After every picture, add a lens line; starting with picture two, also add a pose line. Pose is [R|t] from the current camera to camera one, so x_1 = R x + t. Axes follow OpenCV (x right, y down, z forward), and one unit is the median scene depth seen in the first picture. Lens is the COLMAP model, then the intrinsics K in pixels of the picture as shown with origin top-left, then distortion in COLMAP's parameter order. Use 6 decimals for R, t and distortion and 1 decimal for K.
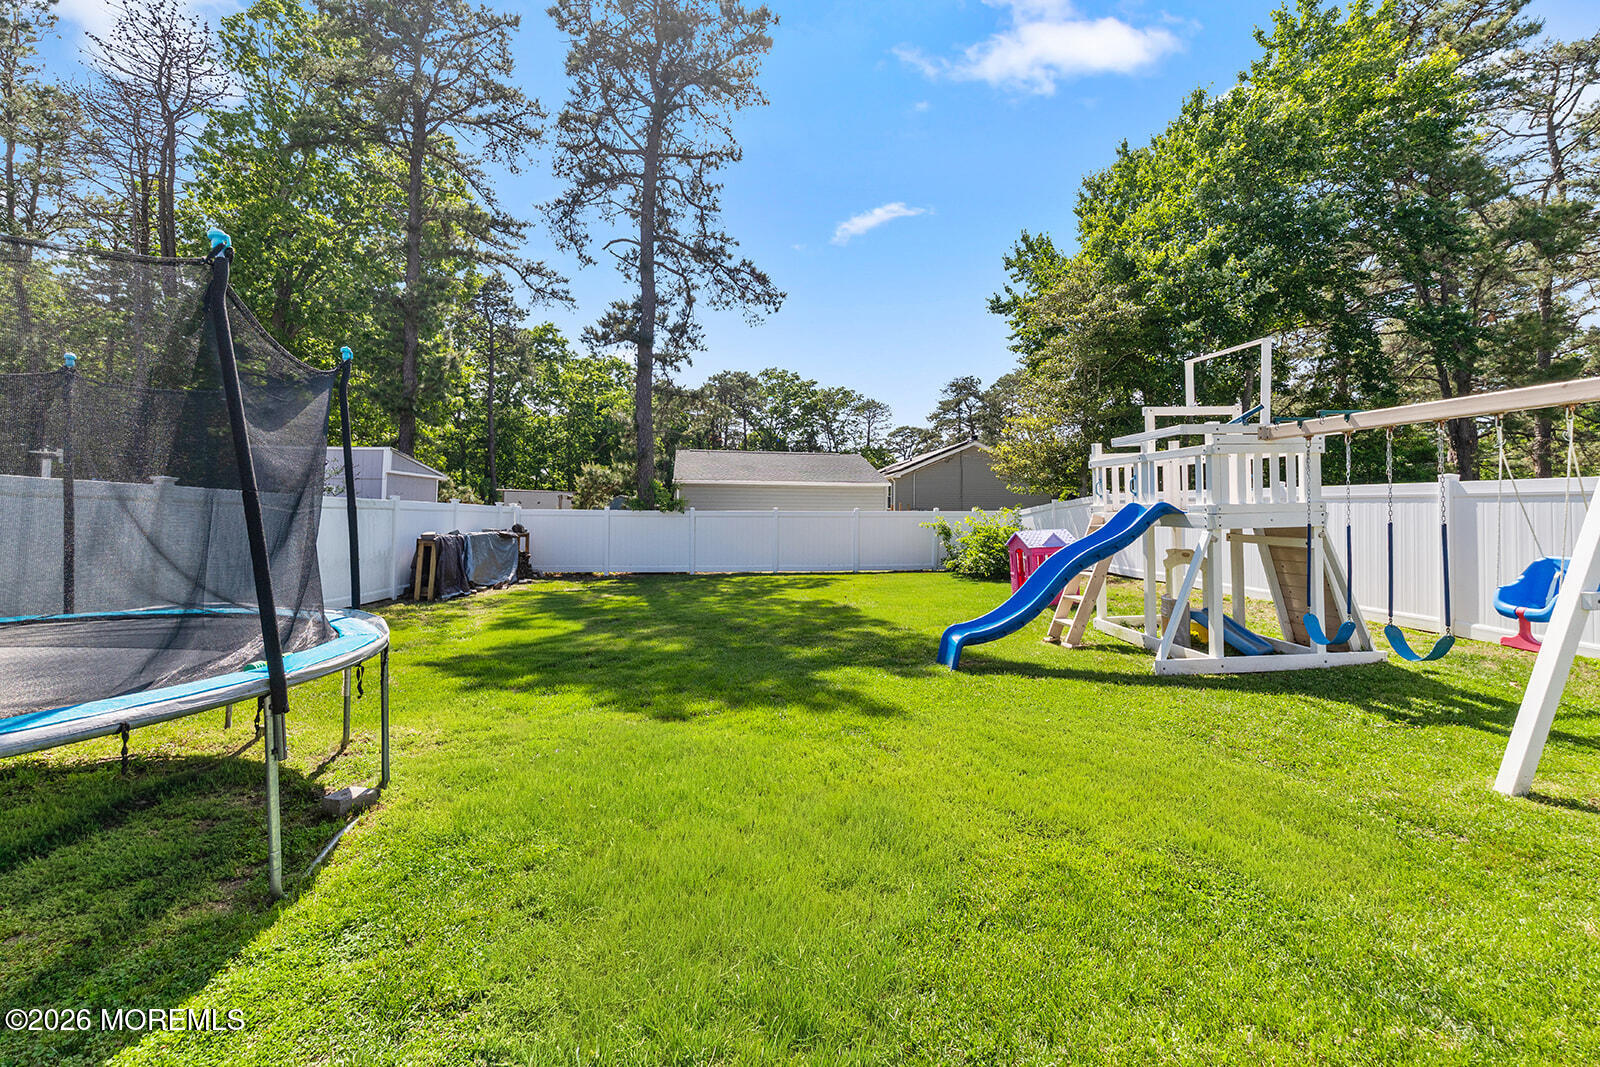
lens RADIAL K [[594.4, 0, 805.1], [0, 594.4, 522.9], [0, 0, 1]] dist [0.008892, -0.000097]
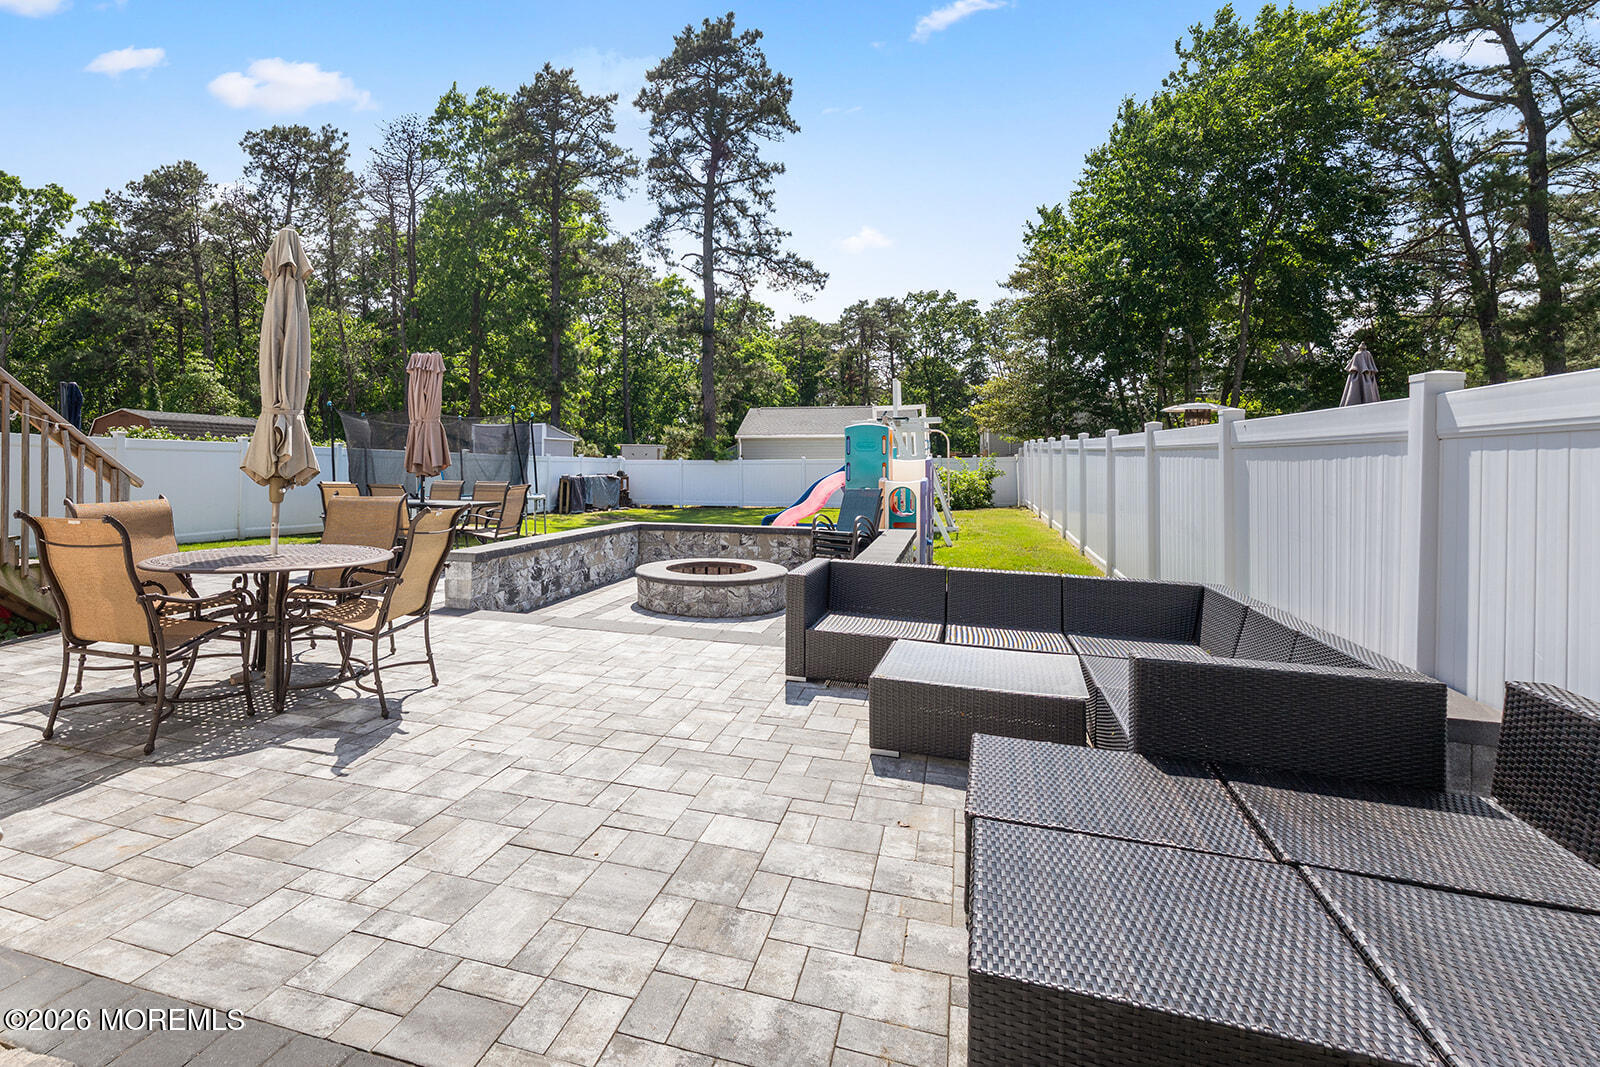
lens RADIAL K [[751.0, 0, 798.1], [0, 751.0, 535.0], [0, 0, 1]] dist [-0.001322, -0.000079]
pose [[0.958500, 0.018235, -0.284507, 0.390721], [0.006226, 0.996376, 0.084835, 0.004929], [0.285023, -0.083086, 0.954913, -0.552336]]
